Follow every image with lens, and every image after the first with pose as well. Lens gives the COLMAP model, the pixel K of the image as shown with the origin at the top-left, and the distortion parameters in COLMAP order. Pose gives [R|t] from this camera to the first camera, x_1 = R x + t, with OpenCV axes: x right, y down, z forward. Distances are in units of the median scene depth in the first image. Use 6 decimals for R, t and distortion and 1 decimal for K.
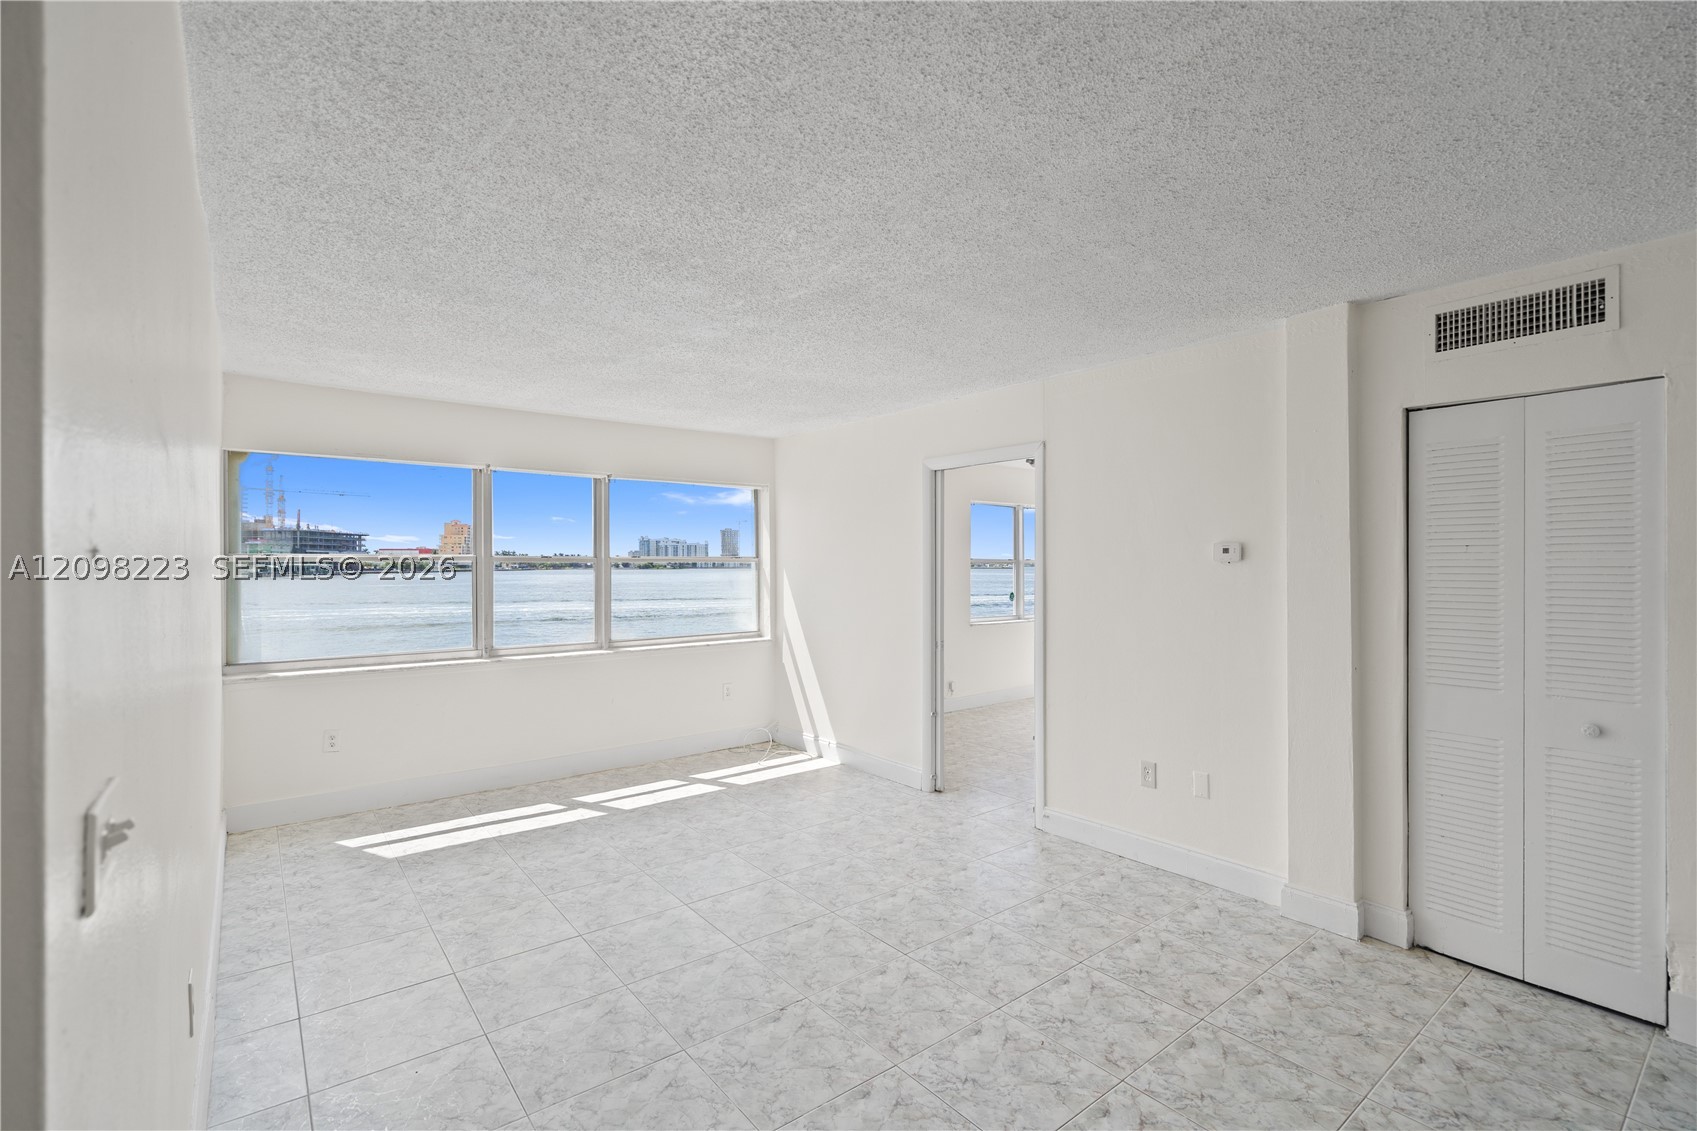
lens RADIAL K [[766.7, 0, 845.6], [0, 766.7, 571.5], [0, 0, 1]] dist [-0.013175, 0.000313]
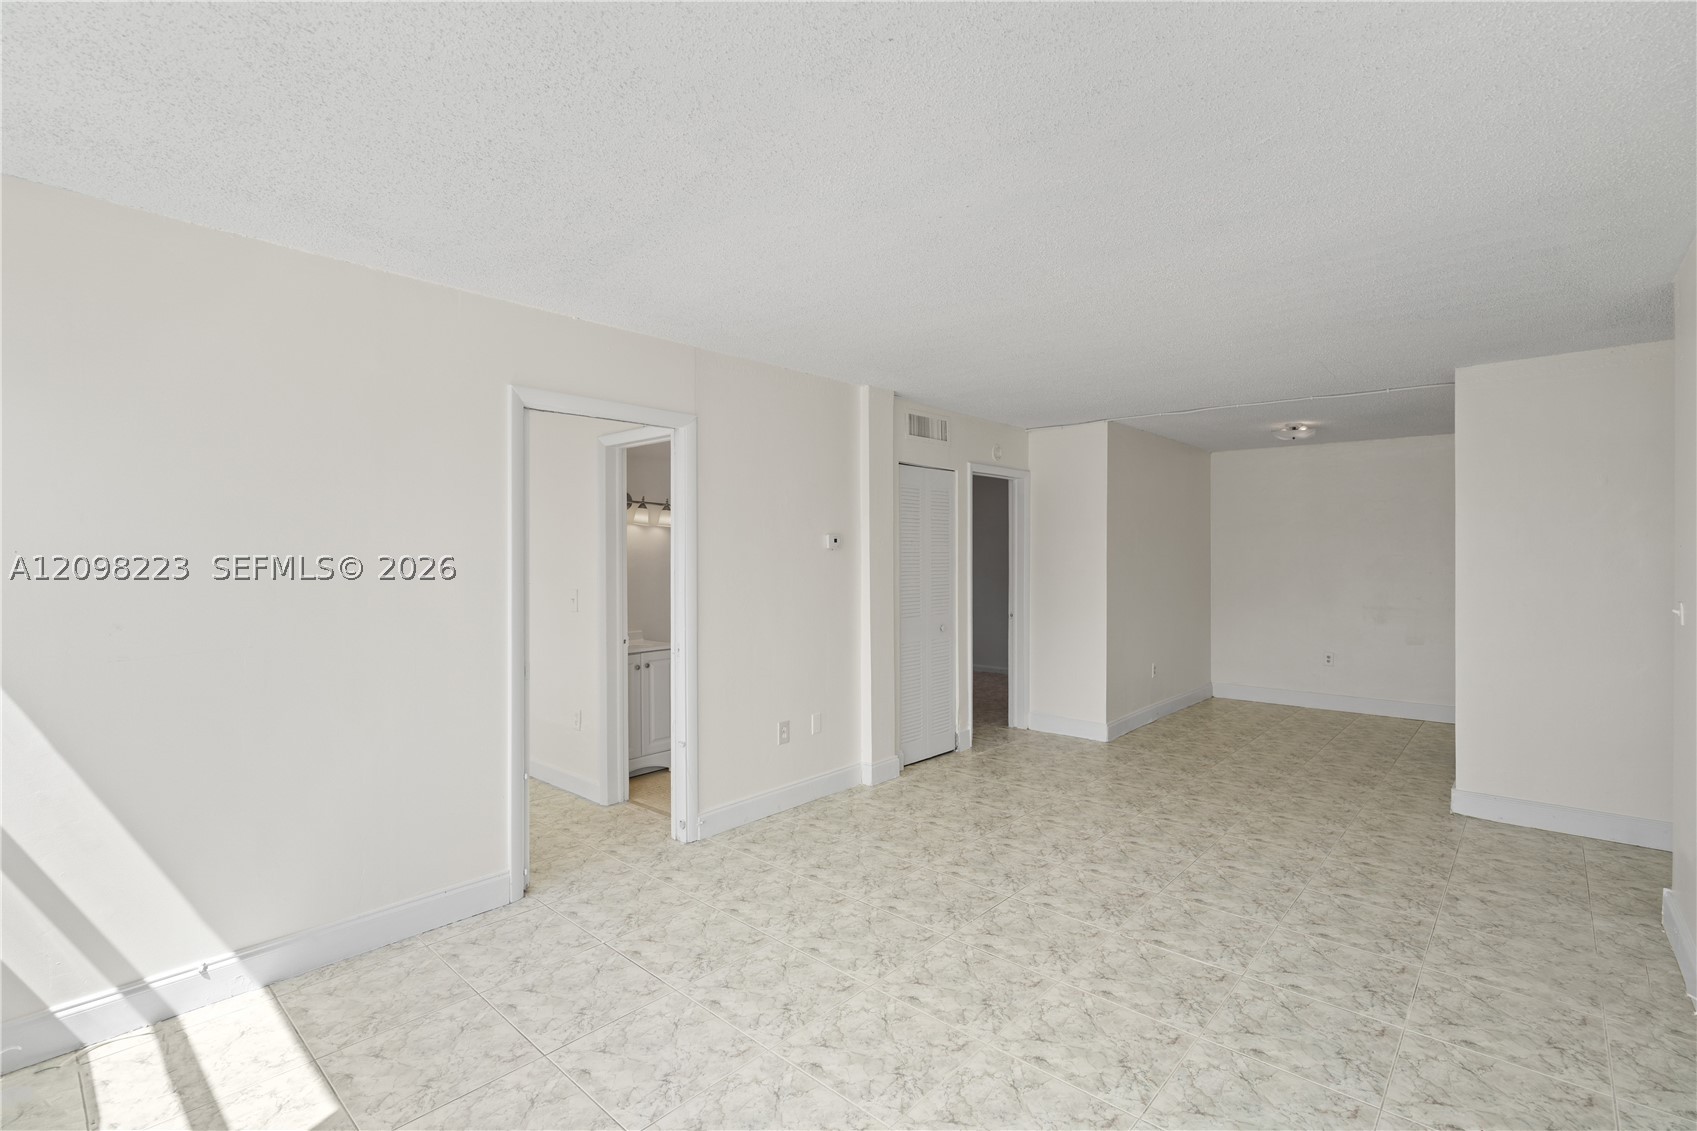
lens RADIAL K [[766.7, 0, 845.6], [0, 766.7, 571.5], [0, 0, 1]] dist [-0.013175, 0.000313]
pose [[-0.160109, -0.022280, 0.986848, -0.852507], [0.012252, 0.999623, 0.024556, -0.007474], [-0.987023, 0.016022, -0.159776, 1.222420]]
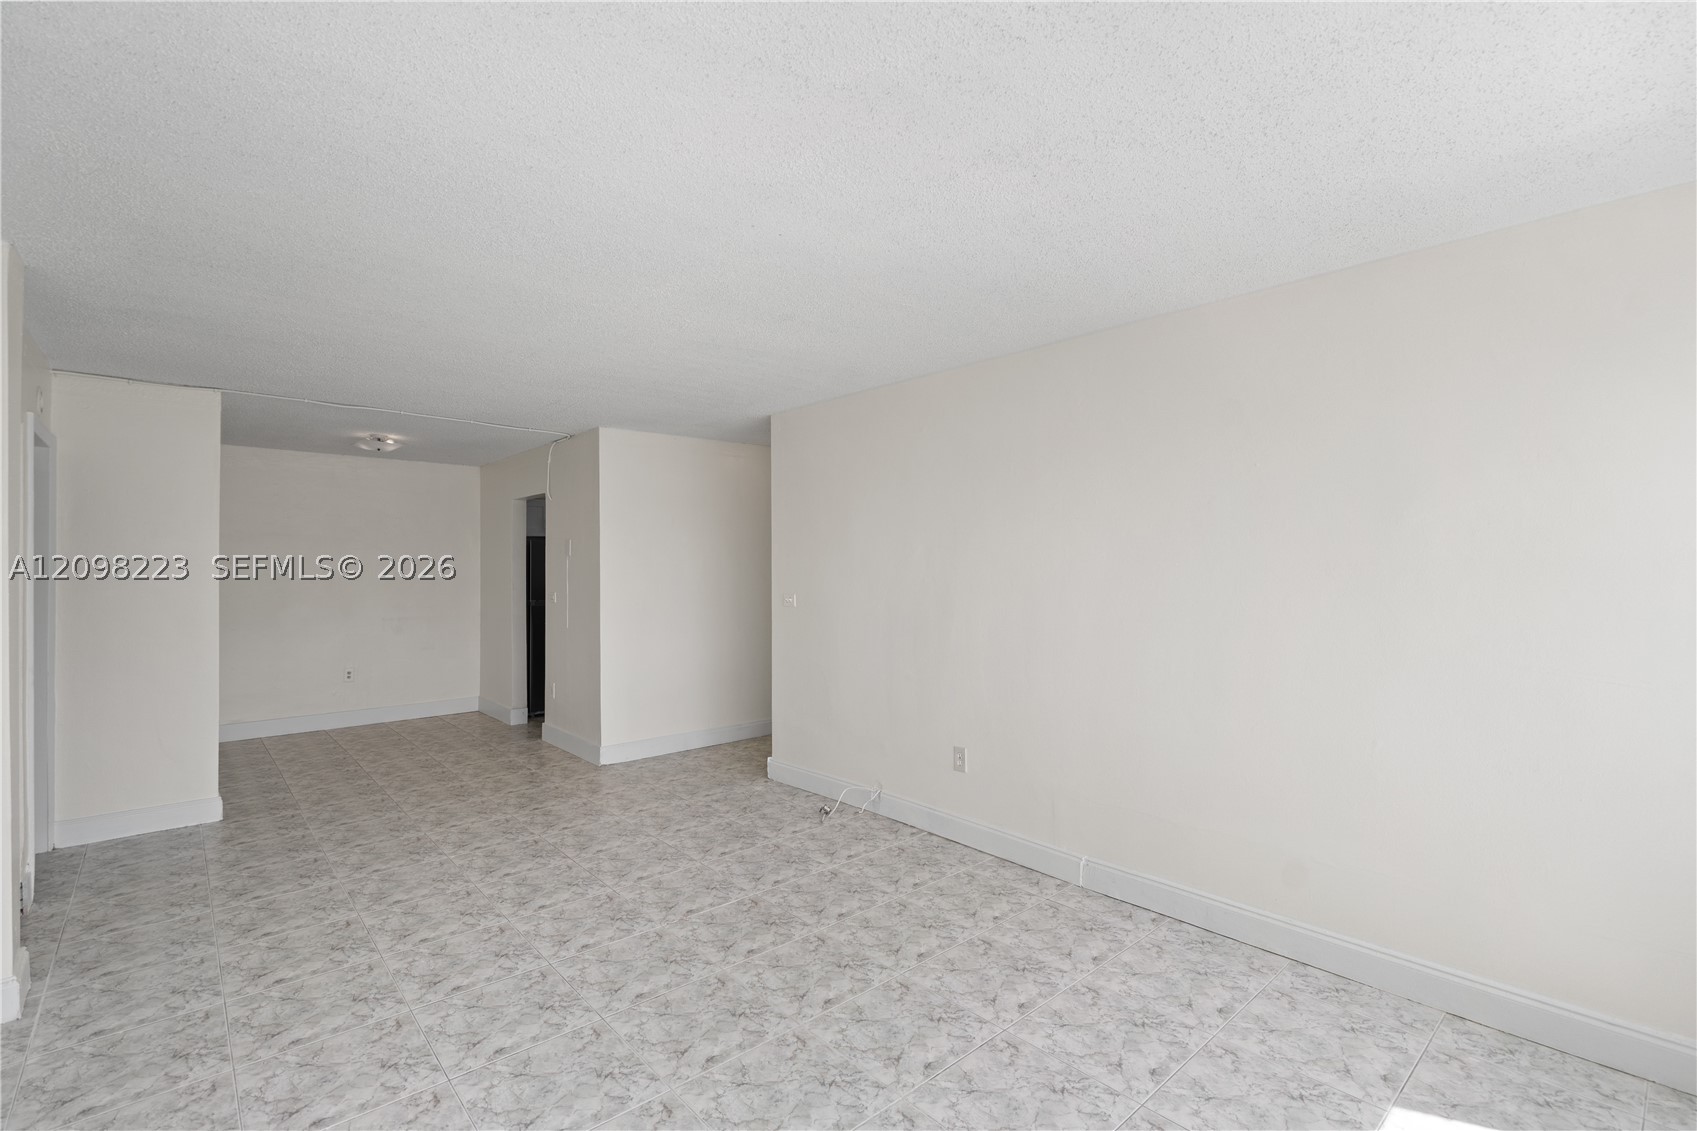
lens RADIAL K [[774.9, 0, 847.0], [0, 774.9, 557.9], [0, 0, 1]] dist [-0.016186, -0.000351]
pose [[-0.998500, 0.004743, -0.054547, -0.215107], [0.004577, 0.999984, 0.003178, -0.014698], [0.054562, 0.002924, -0.998506, 1.731410]]
